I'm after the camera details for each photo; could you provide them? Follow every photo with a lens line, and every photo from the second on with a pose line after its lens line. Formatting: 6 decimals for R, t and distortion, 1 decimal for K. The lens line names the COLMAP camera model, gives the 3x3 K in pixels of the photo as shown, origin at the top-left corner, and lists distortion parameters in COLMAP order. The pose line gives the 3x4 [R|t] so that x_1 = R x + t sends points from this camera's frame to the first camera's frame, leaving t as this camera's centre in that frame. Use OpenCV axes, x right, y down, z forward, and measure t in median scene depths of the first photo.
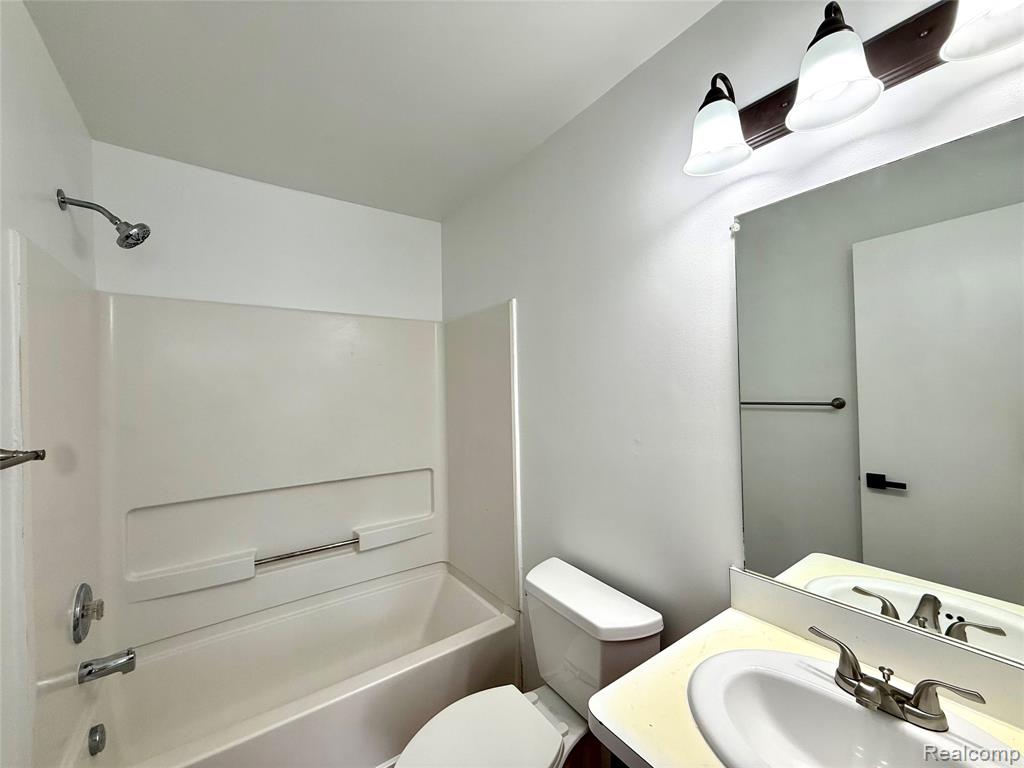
lens RADIAL K [[408.1, 0, 508.9], [0, 408.1, 383.3], [0, 0, 1]] dist [-0.001505, -0.000162]
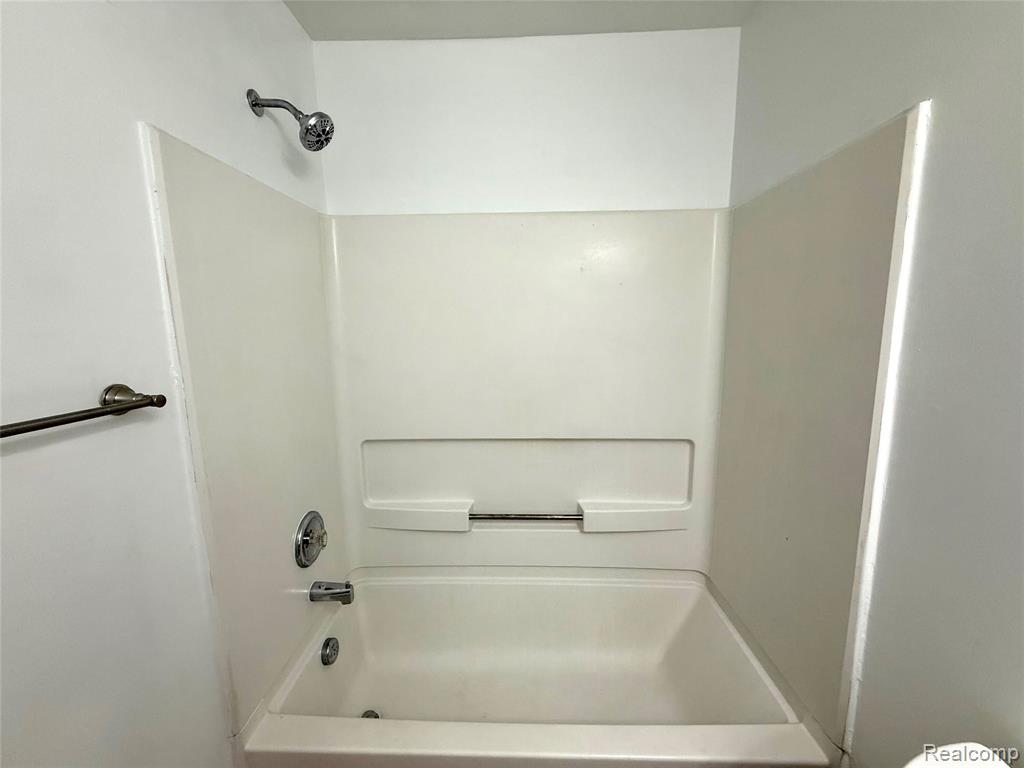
lens RADIAL K [[409.6, 0, 508.8], [0, 409.6, 382.7], [0, 0, 1]] dist [-0.000392, -0.000159]
pose [[0.798523, 0.097866, -0.593956, -0.050475], [0.002962, 0.986045, 0.166452, 0.002571], [0.601957, -0.134675, 0.787090, 0.389147]]
